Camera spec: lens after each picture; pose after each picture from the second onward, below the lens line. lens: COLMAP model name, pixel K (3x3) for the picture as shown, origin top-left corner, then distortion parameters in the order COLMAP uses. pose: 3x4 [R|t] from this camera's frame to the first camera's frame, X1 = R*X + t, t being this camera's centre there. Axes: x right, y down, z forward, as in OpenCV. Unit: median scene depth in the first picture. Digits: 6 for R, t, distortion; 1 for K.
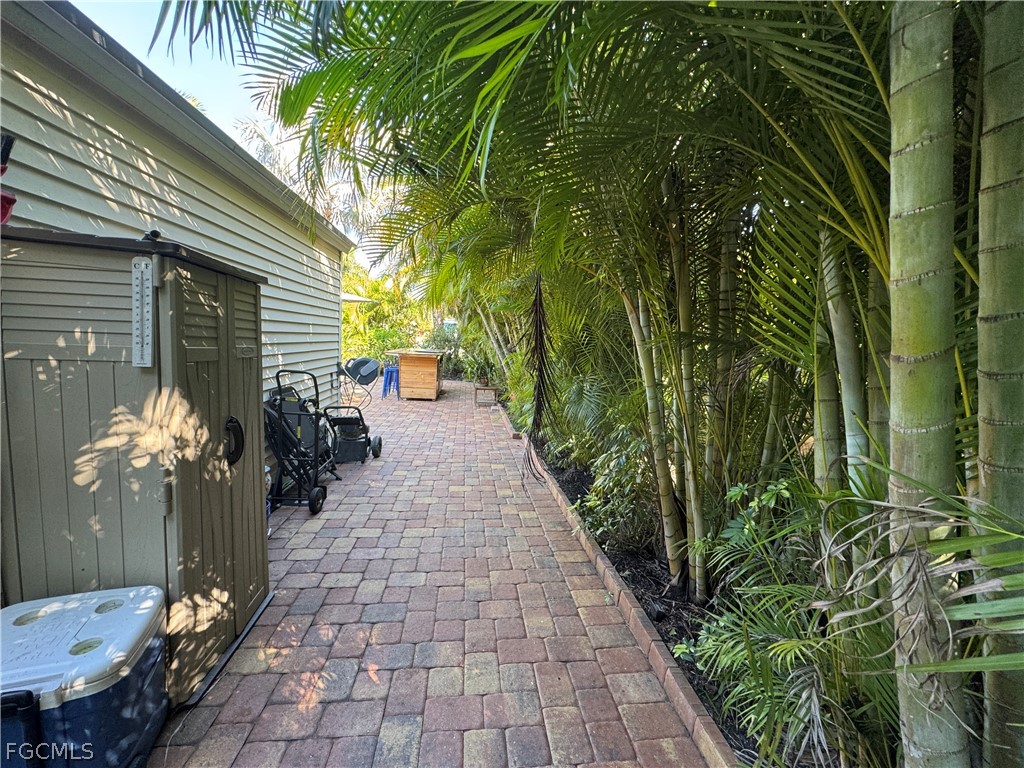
lens RADIAL K [[408.7, 0, 509.6], [0, 408.7, 384.2], [0, 0, 1]] dist [-0.002415, 0.000093]
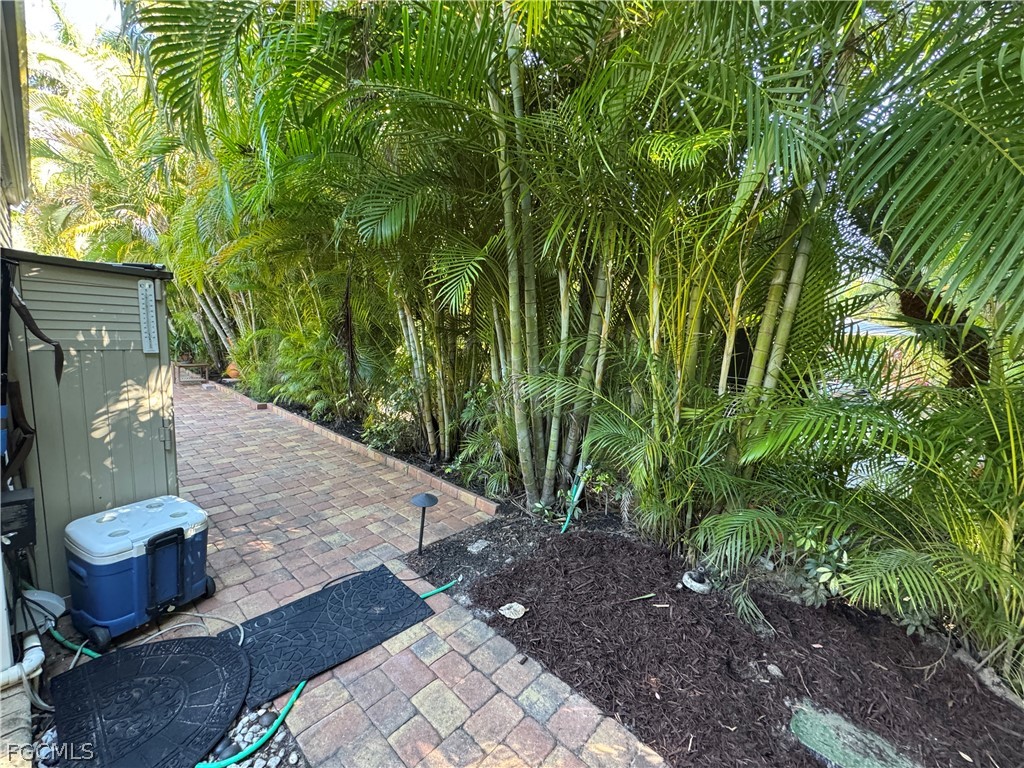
lens RADIAL K [[408.7, 0, 509.6], [0, 408.7, 384.2], [0, 0, 1]] dist [-0.002415, 0.000093]
pose [[0.736141, -0.089651, 0.670865, -0.926463], [0.039878, 0.995212, 0.089237, -0.008399], [-0.675653, -0.038938, 0.736191, -1.005262]]
